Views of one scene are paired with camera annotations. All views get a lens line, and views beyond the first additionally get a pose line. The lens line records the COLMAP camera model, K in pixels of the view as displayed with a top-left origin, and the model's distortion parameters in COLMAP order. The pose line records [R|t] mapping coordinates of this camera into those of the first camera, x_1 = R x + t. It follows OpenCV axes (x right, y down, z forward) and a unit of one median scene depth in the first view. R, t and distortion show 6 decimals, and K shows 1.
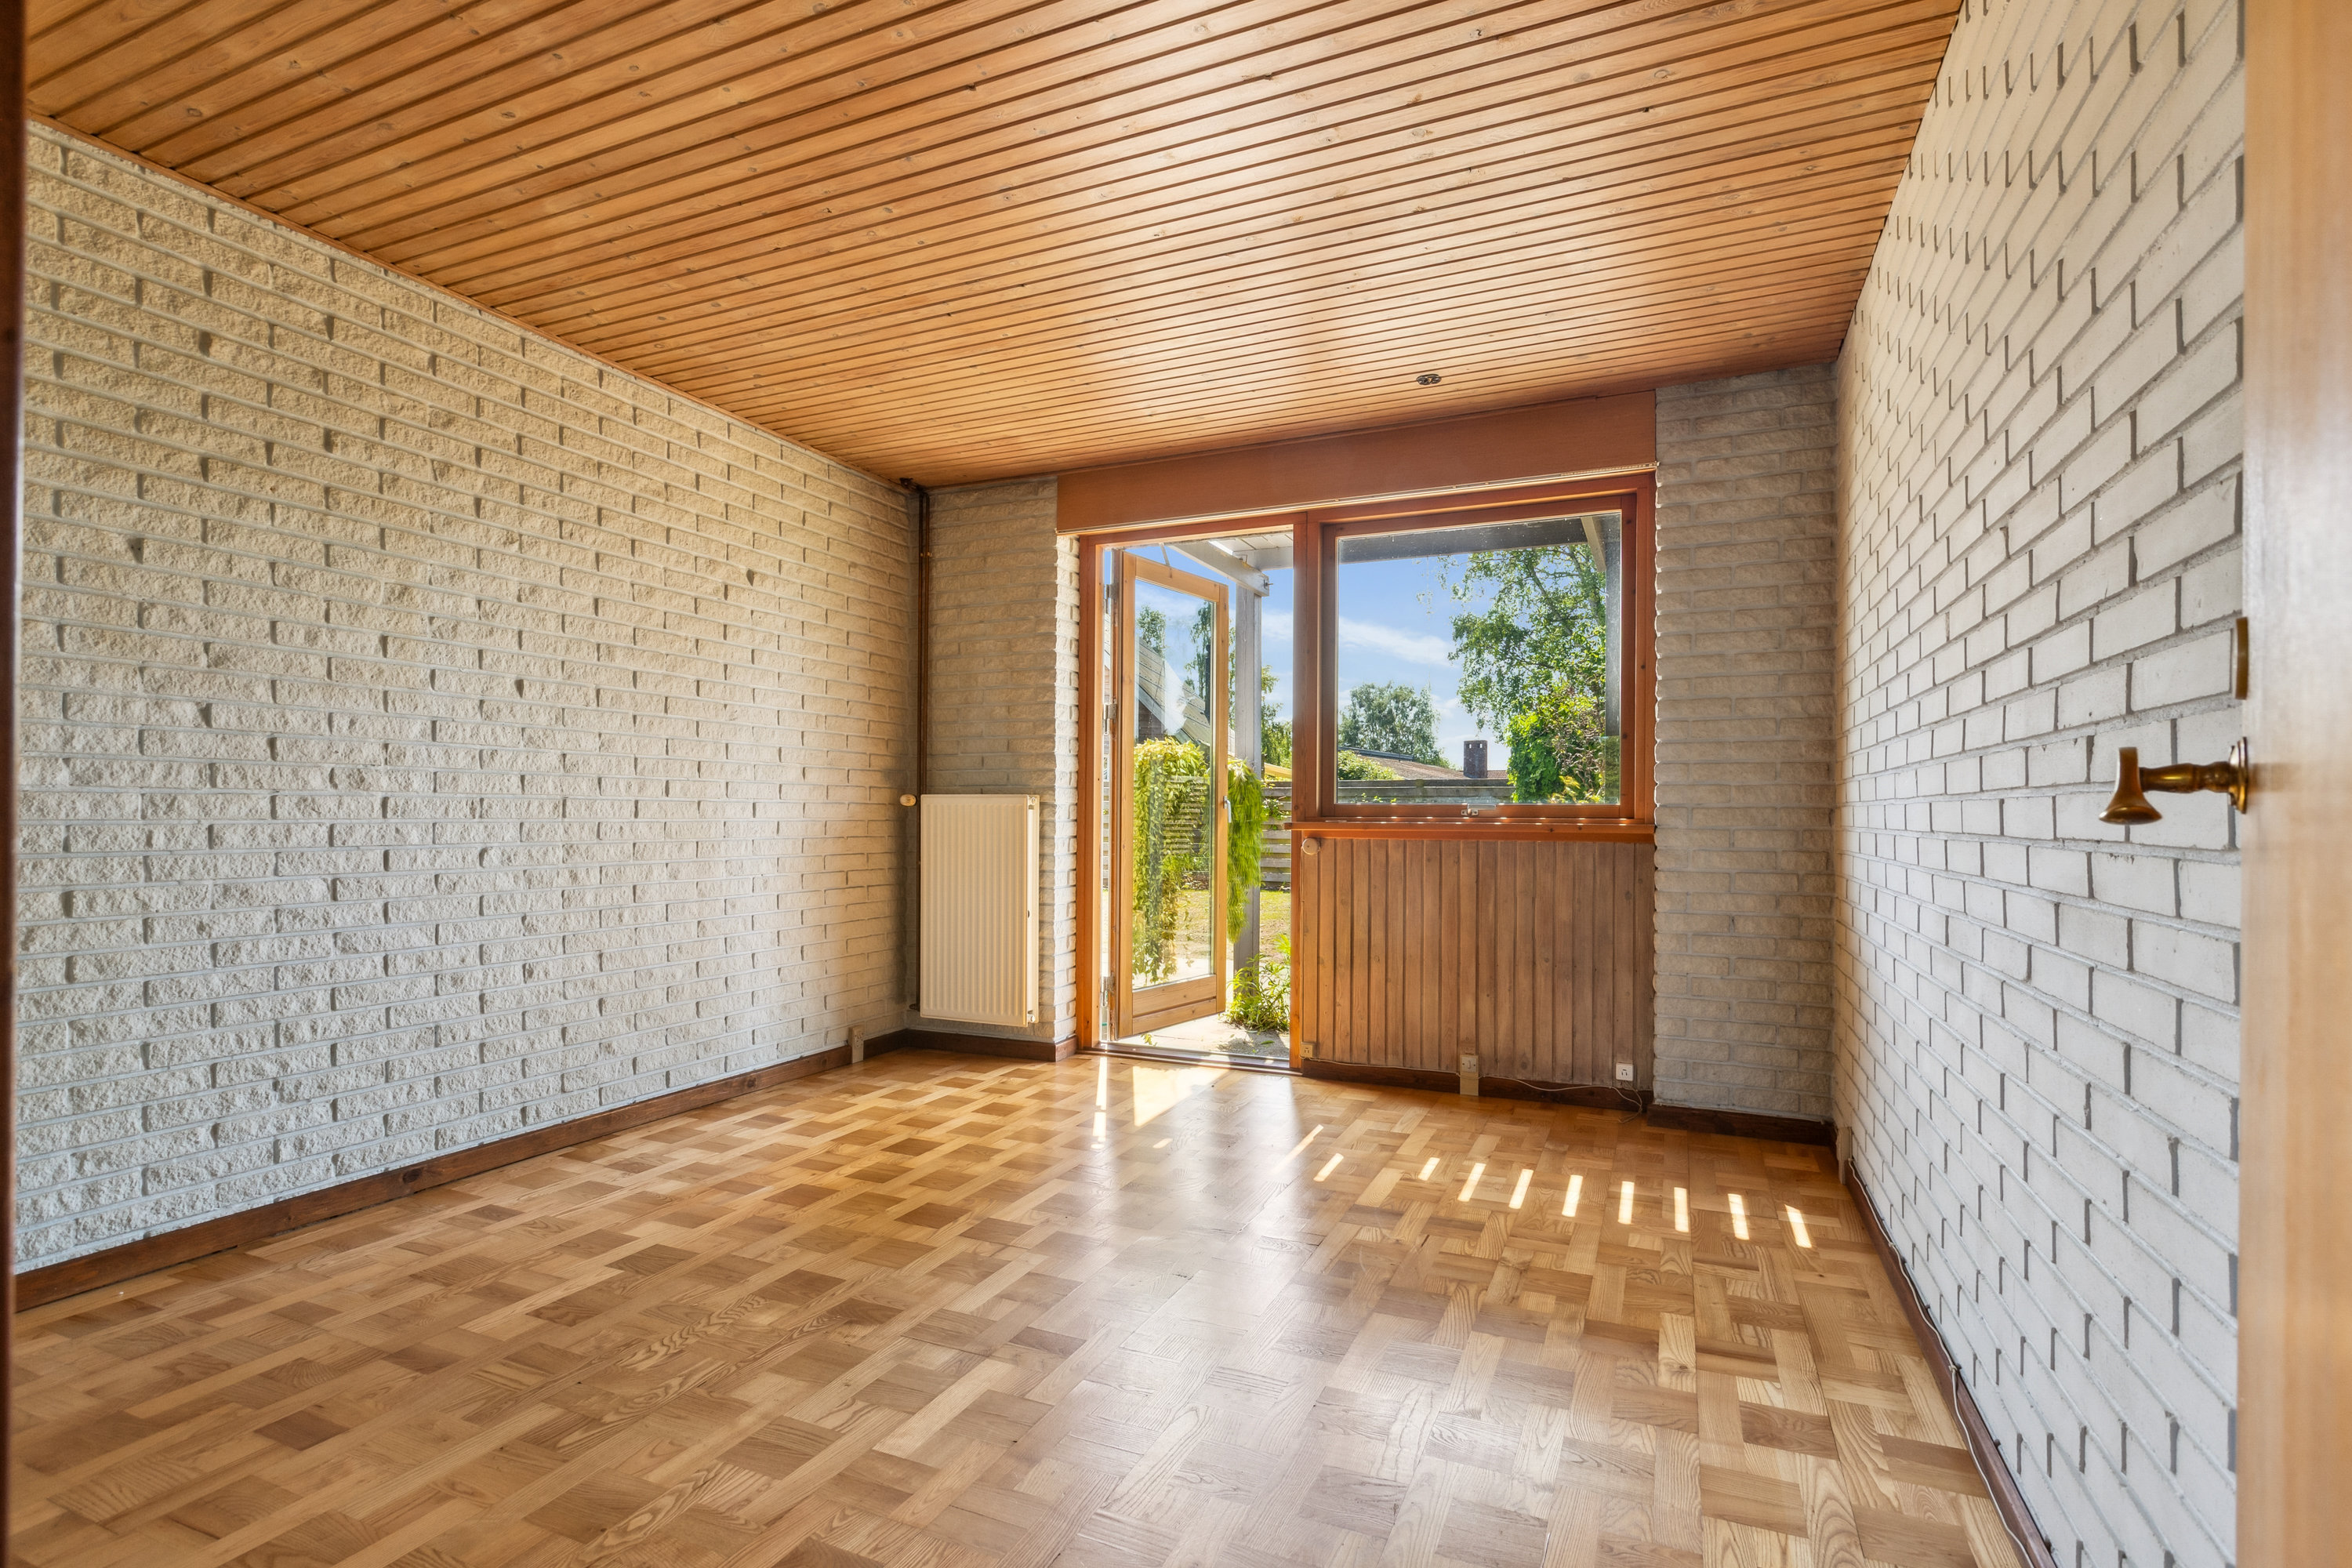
lens RADIAL K [[1116.1, 0, 1163.6], [0, 1116.1, 803.1], [0, 0, 1]] dist [-0.000268, -0.002521]
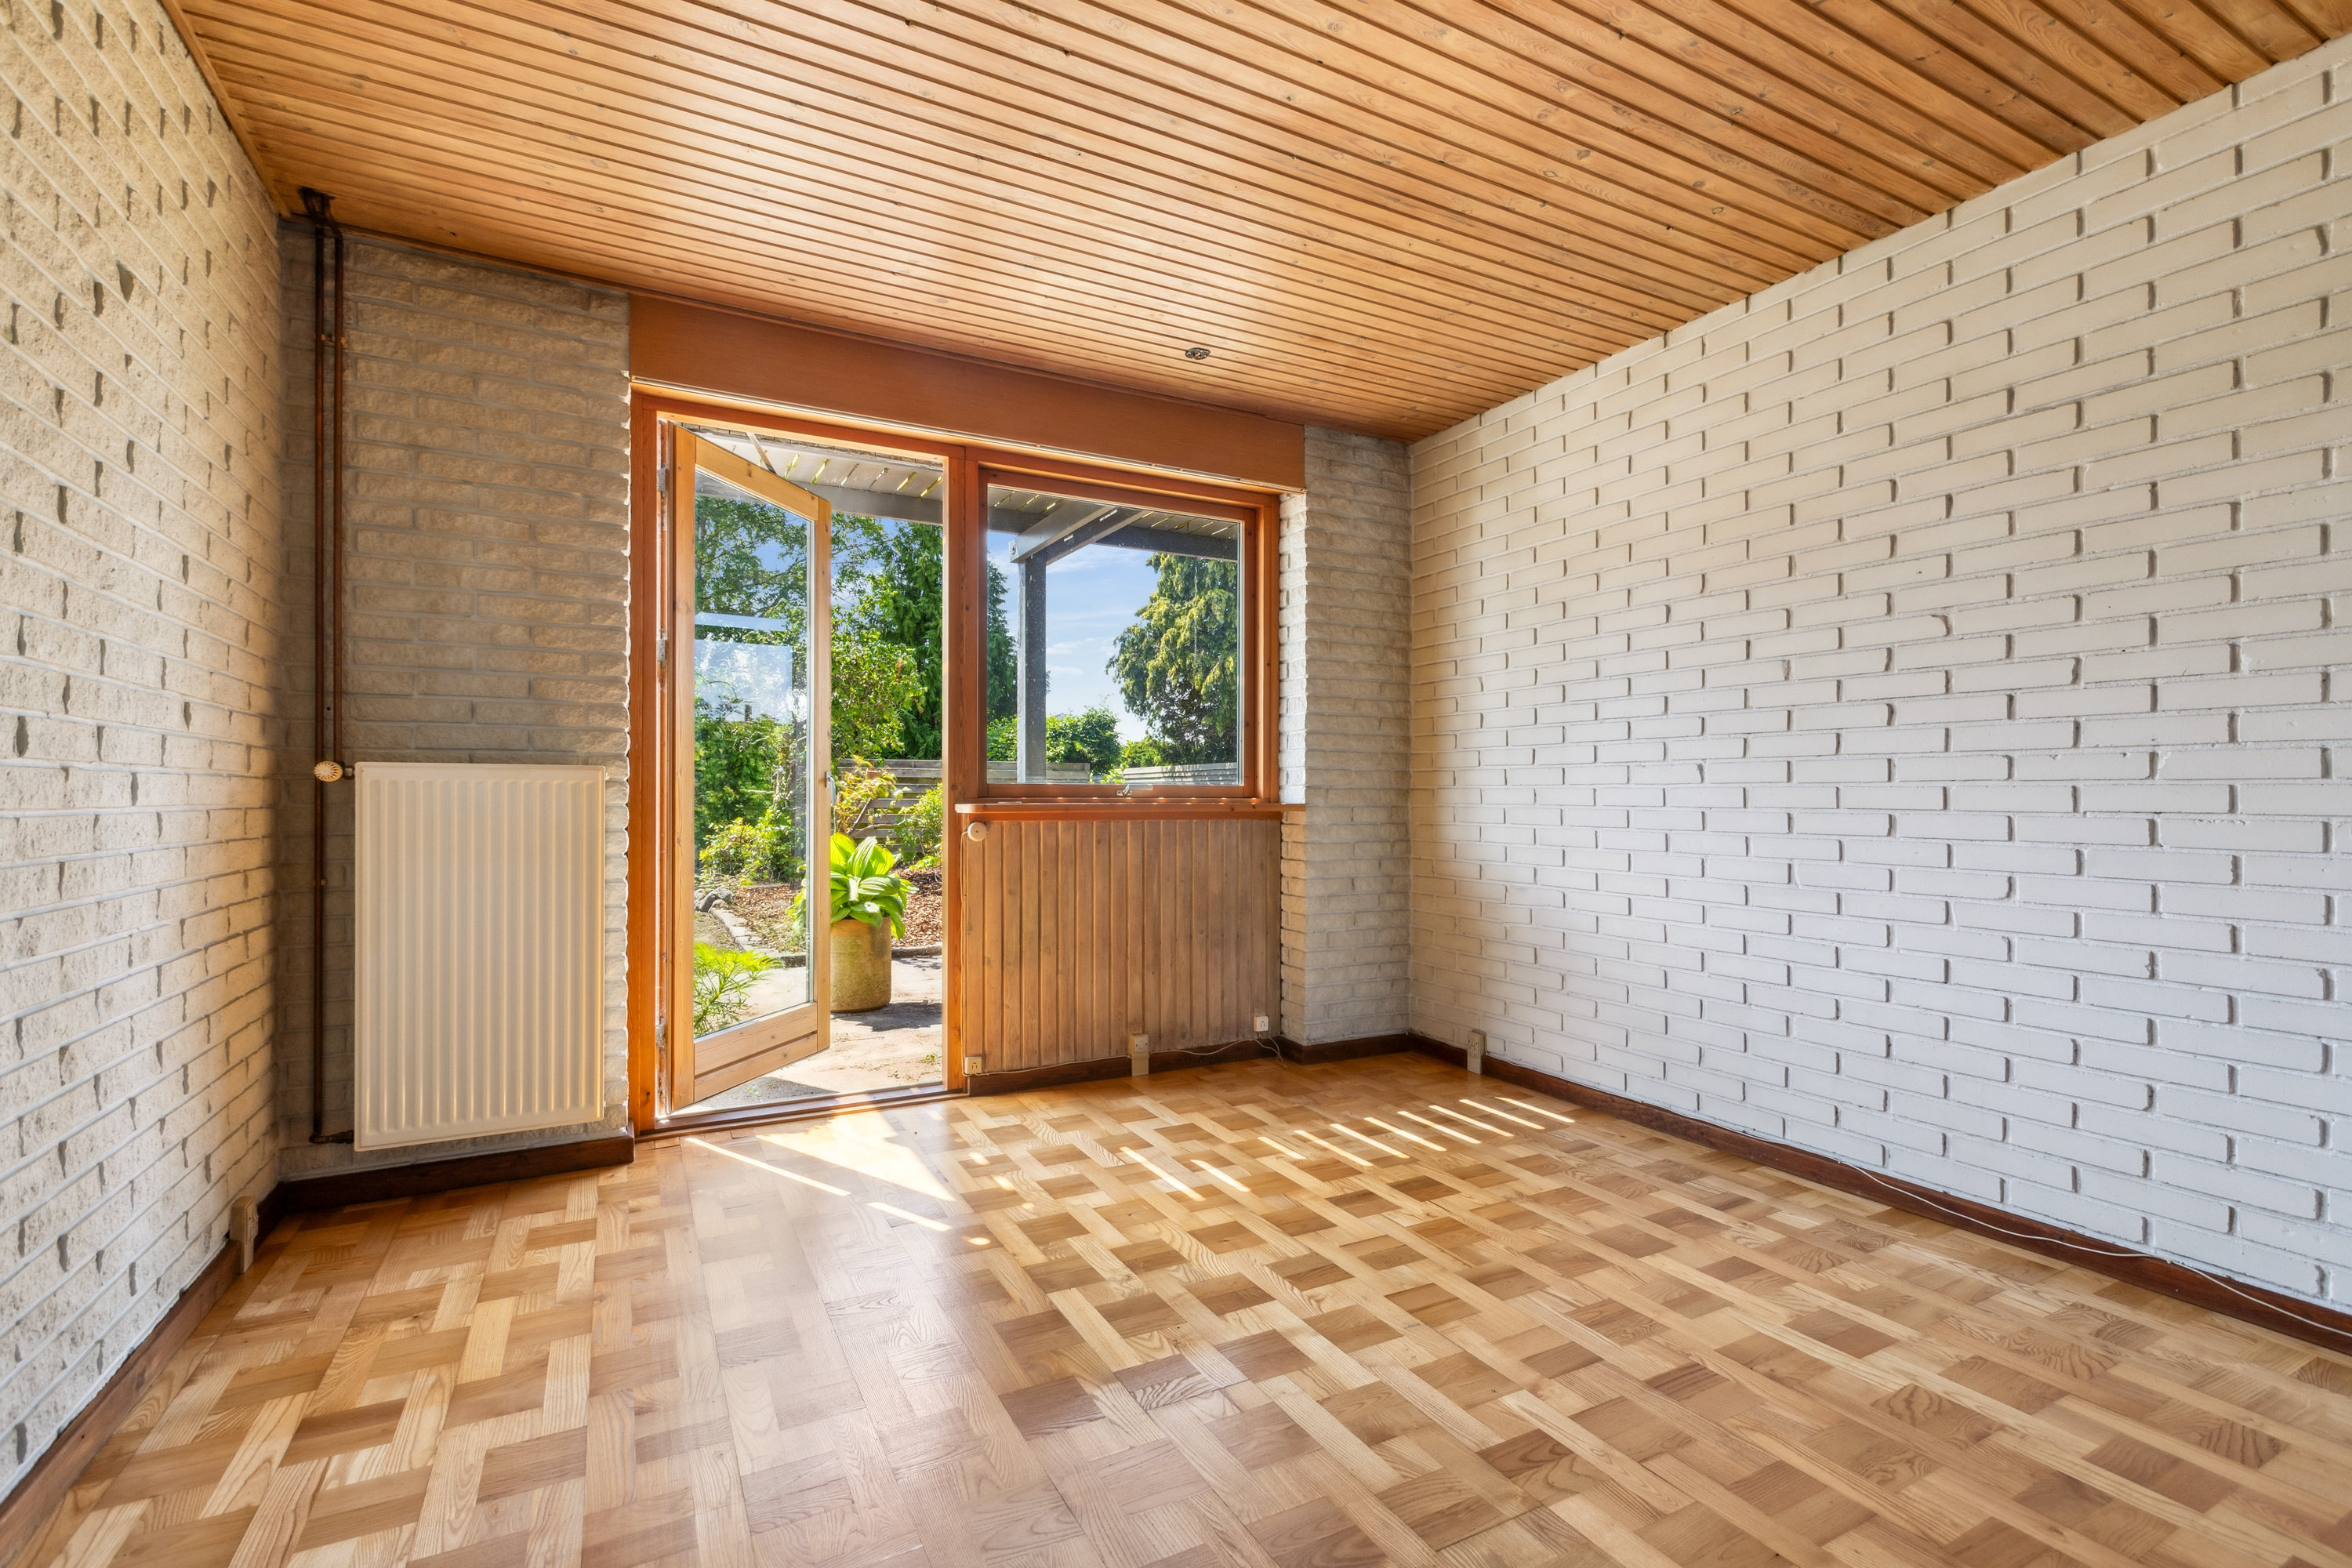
lens RADIAL K [[1071.3, 0, 1164.3], [0, 1071.3, 784.6], [0, 0, 1]] dist [0.004054, -0.000540]
pose [[0.605876, 0.003922, 0.795549, -0.491398], [-0.007970, 0.999968, 0.001139, 0.000052], [-0.795519, -0.007031, 0.605888, 0.413680]]
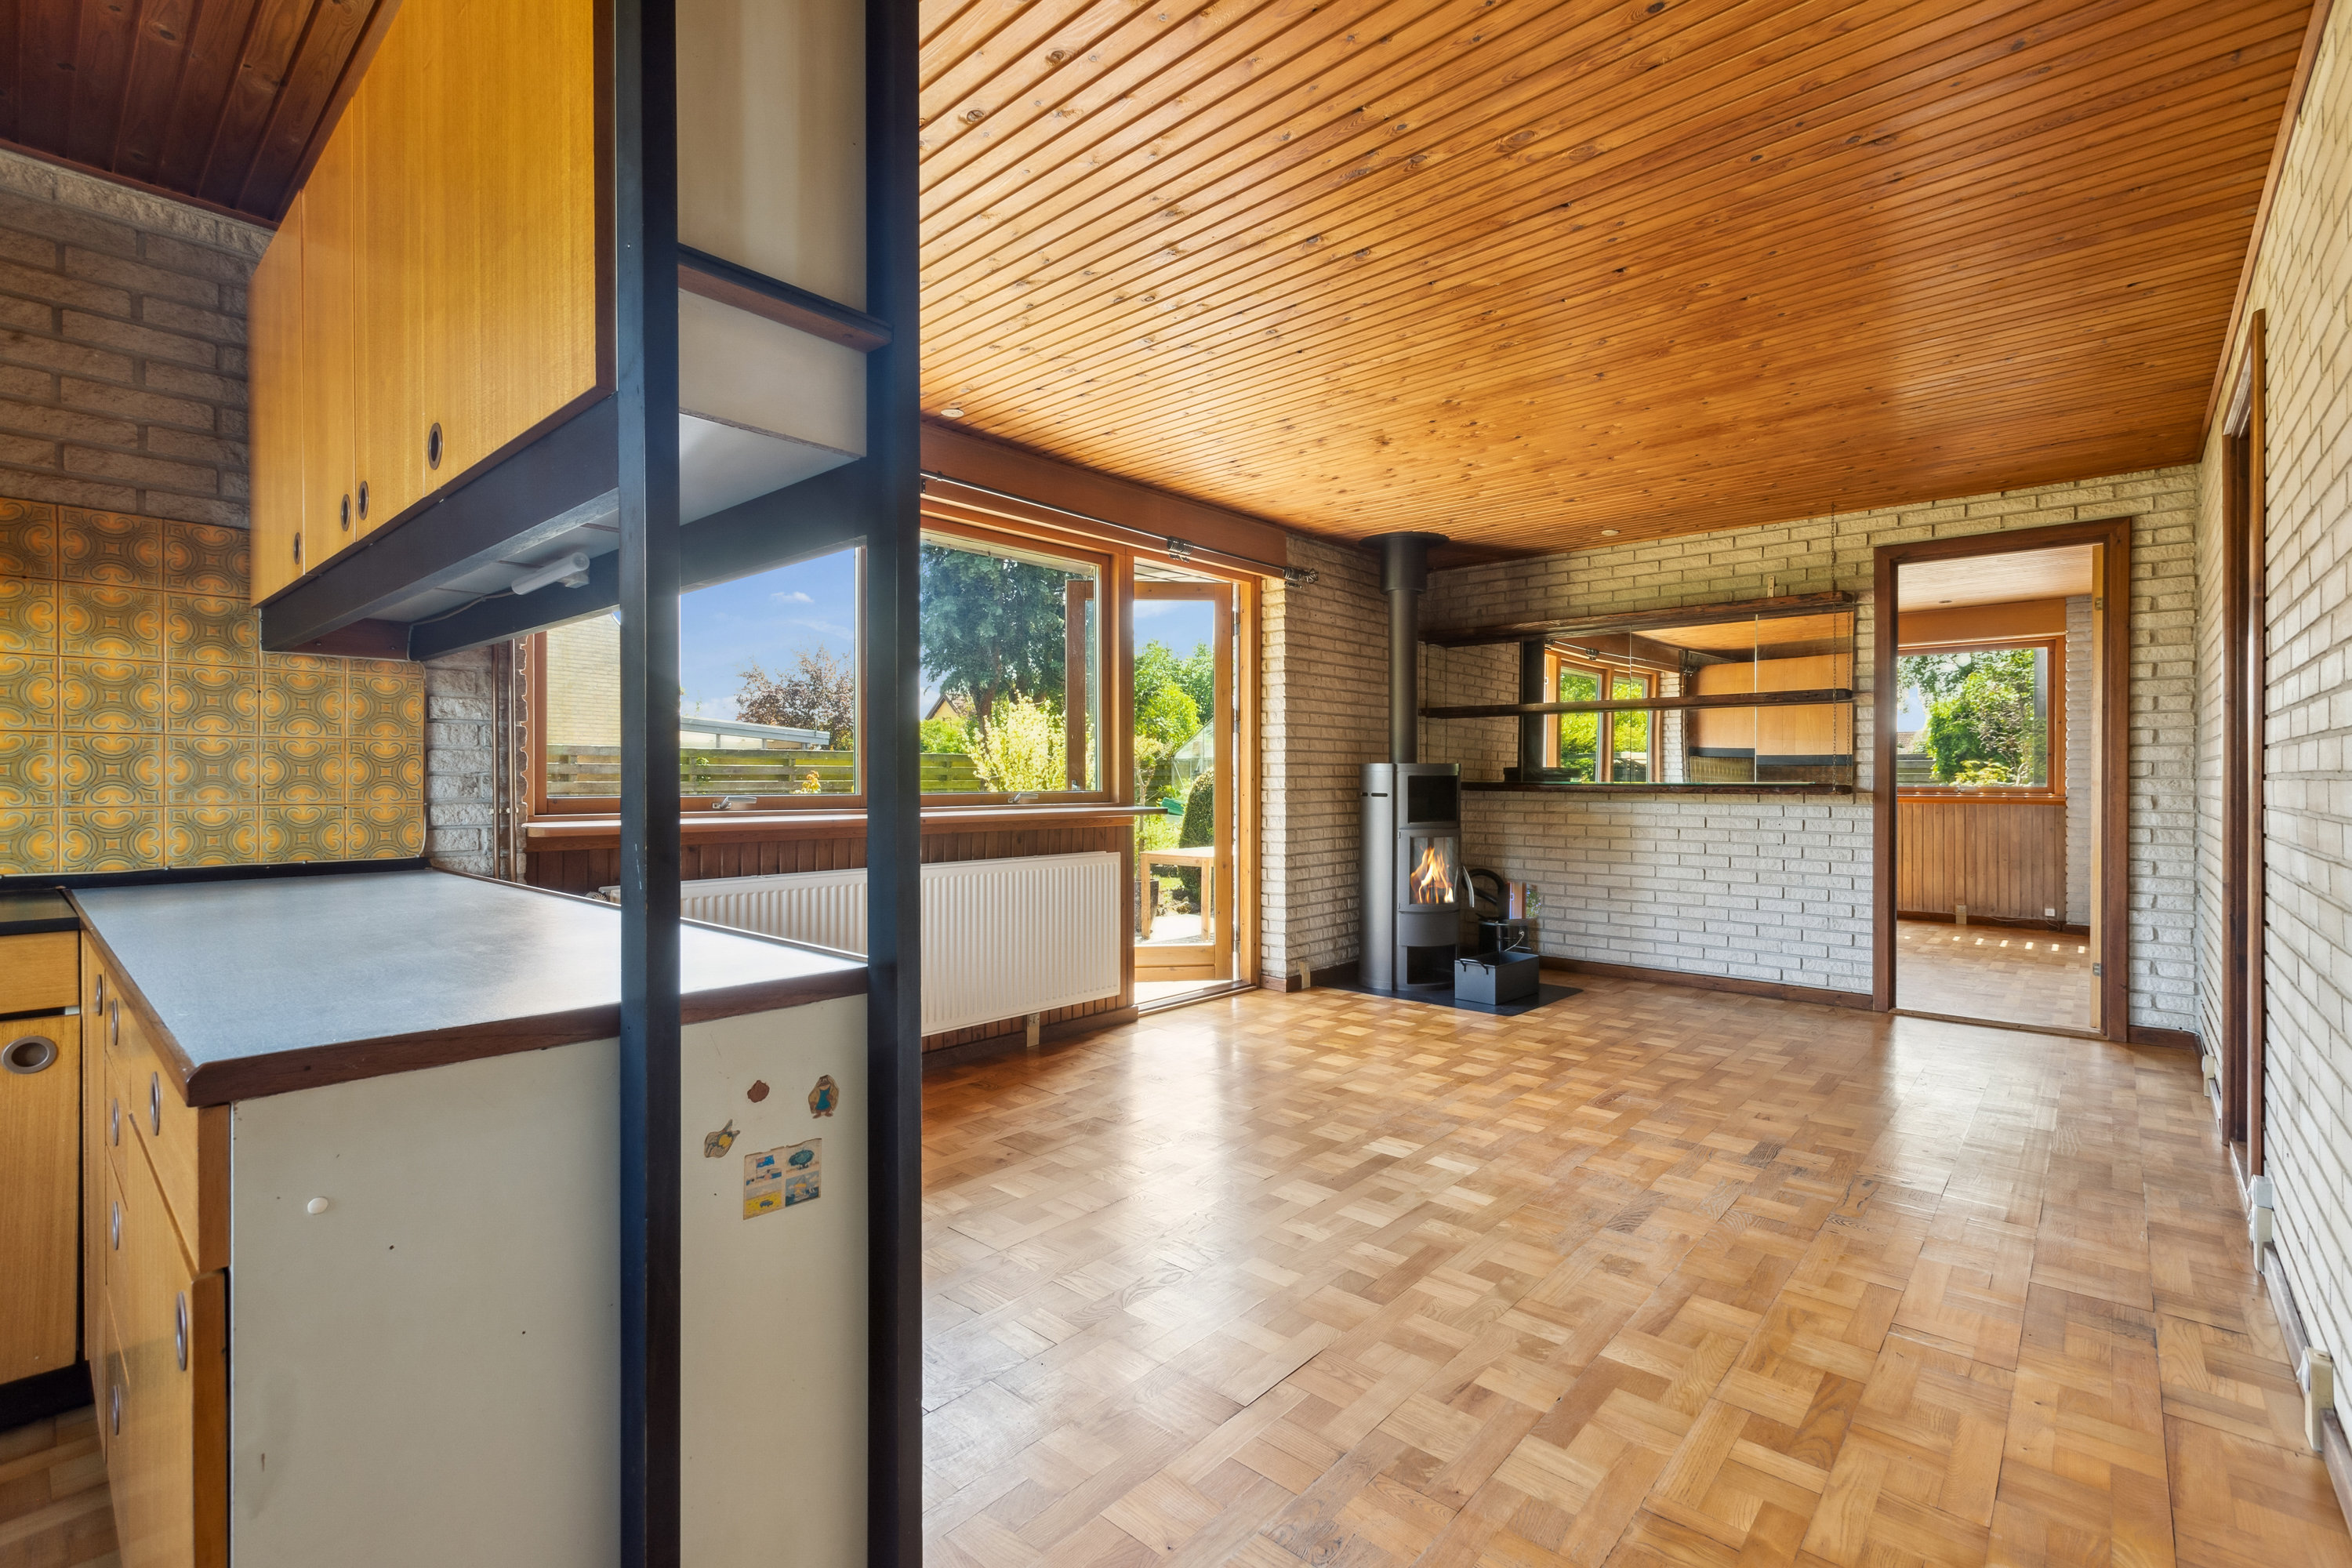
lens RADIAL K [[1071.3, 0, 1149.0], [0, 1071.3, 772.1], [0, 0, 1]] dist [0.004054, -0.000540]
pose [[0.953646, -0.004930, -0.300892, -0.603107], [0.005761, 0.999982, 0.001874, -0.041098], [0.300877, -0.003520, 0.953657, -1.458667]]
